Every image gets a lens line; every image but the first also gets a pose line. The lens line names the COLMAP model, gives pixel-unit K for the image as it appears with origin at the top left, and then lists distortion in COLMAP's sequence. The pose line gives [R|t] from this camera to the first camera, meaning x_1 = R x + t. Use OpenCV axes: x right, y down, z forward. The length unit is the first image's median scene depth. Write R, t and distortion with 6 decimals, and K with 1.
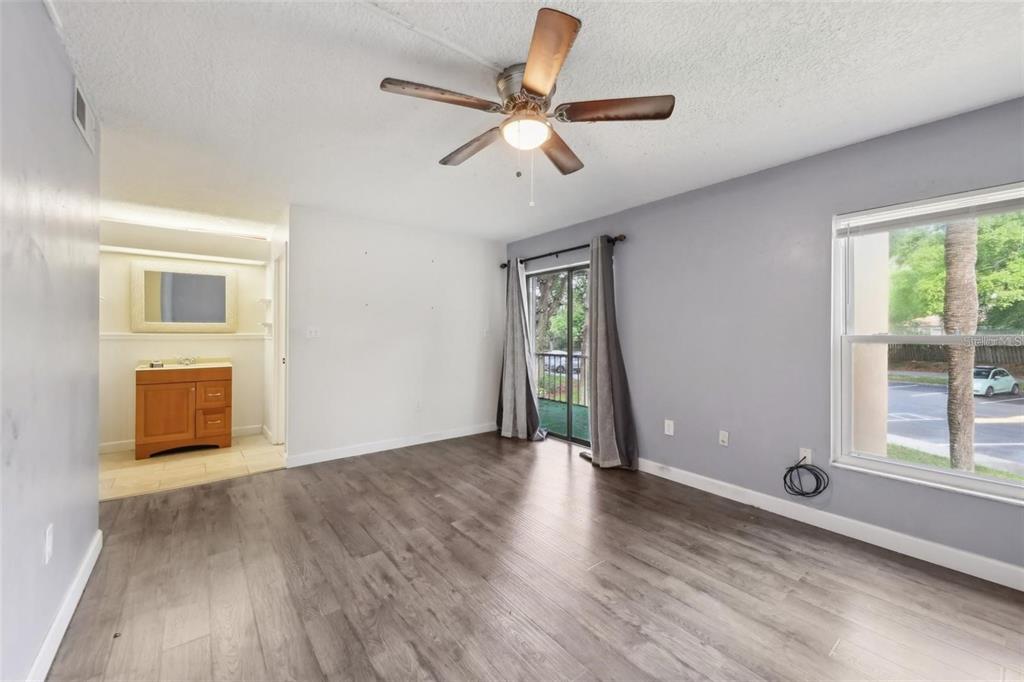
lens RADIAL K [[407.1, 0, 515.9], [0, 407.1, 337.2], [0, 0, 1]] dist [0.009604, -0.001419]
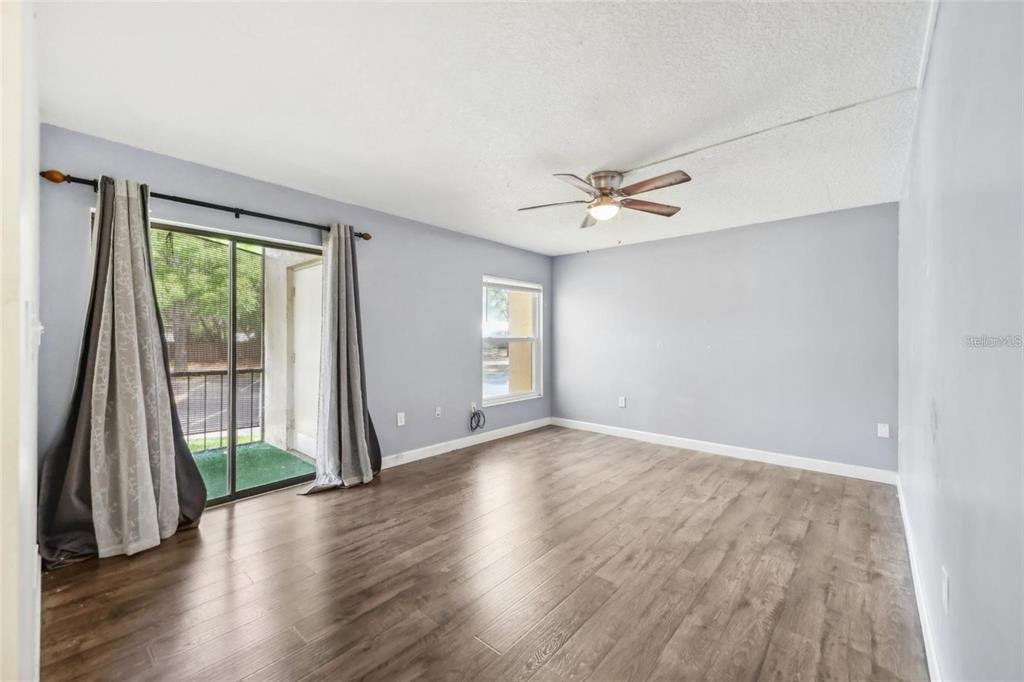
lens RADIAL K [[407.1, 0, 514.9], [0, 407.1, 338.6], [0, 0, 1]] dist [0.009604, -0.001419]
pose [[-0.194404, -0.006823, 0.980898, -1.128451], [0.006945, 0.999941, 0.008331, -0.014724], [-0.980897, 0.008432, -0.194345, 1.277922]]
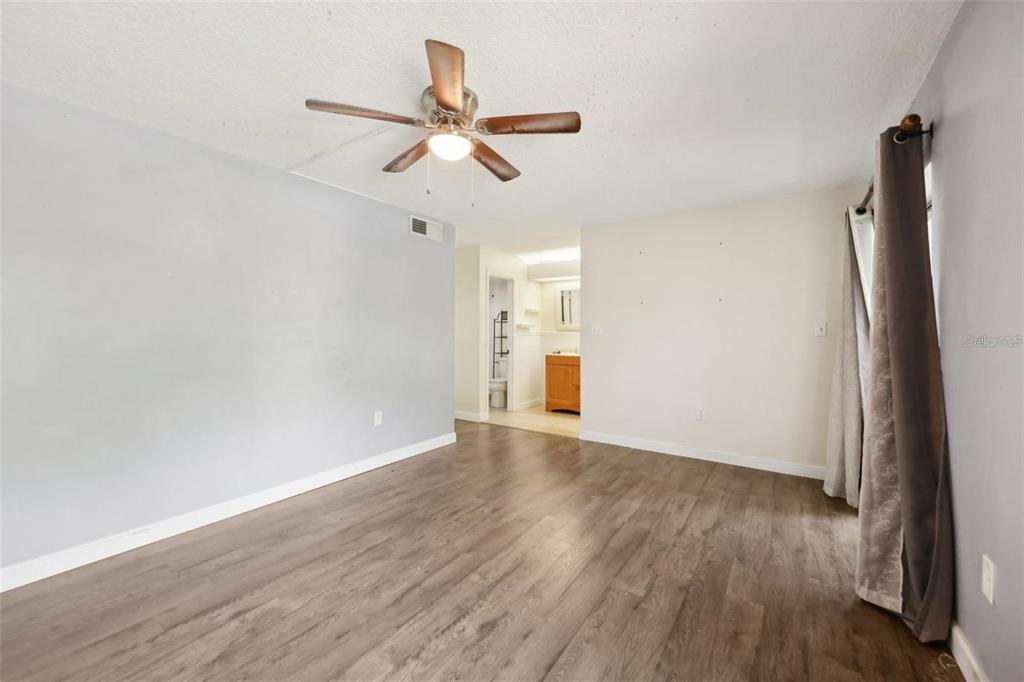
lens RADIAL K [[407.1, 0, 510.6], [0, 407.1, 327.2], [0, 0, 1]] dist [0.009604, -0.001419]
pose [[0.291170, -0.011541, -0.956602, 0.862990], [-0.011508, 0.999813, -0.015566, 0.001422], [0.956602, 0.015541, 0.290983, 0.654591]]
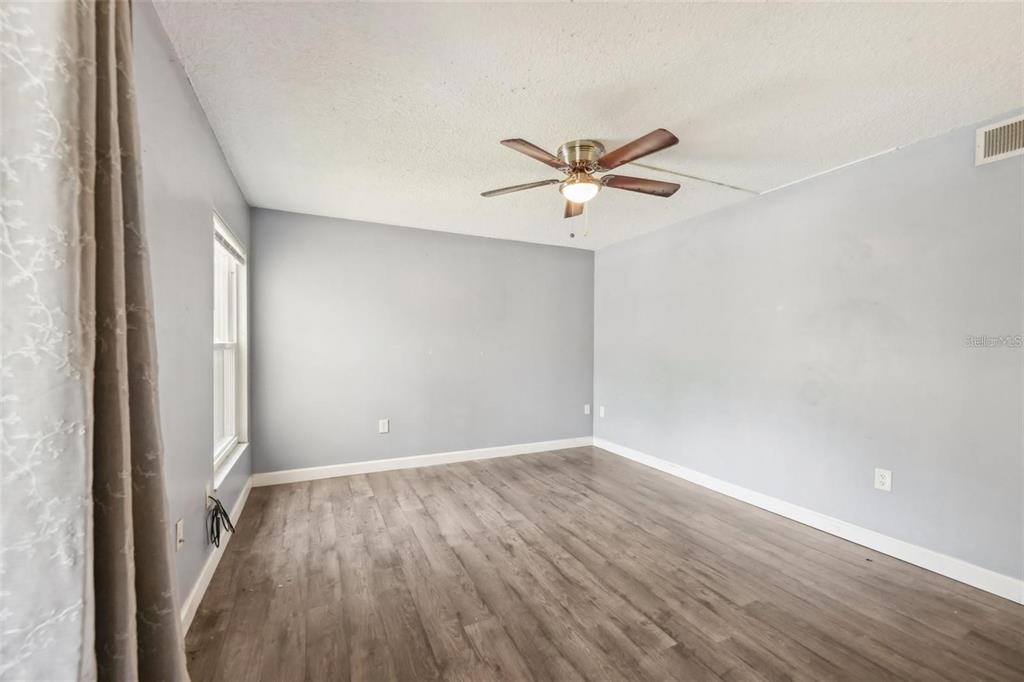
lens RADIAL K [[407.1, 0, 517.7], [0, 407.1, 354.4], [0, 0, 1]] dist [0.009604, -0.001419]
pose [[-0.977061, -0.016828, 0.212294, -0.048368], [-0.009412, 0.999311, 0.035894, -0.017697], [-0.212752, 0.033072, -0.976546, 1.800171]]
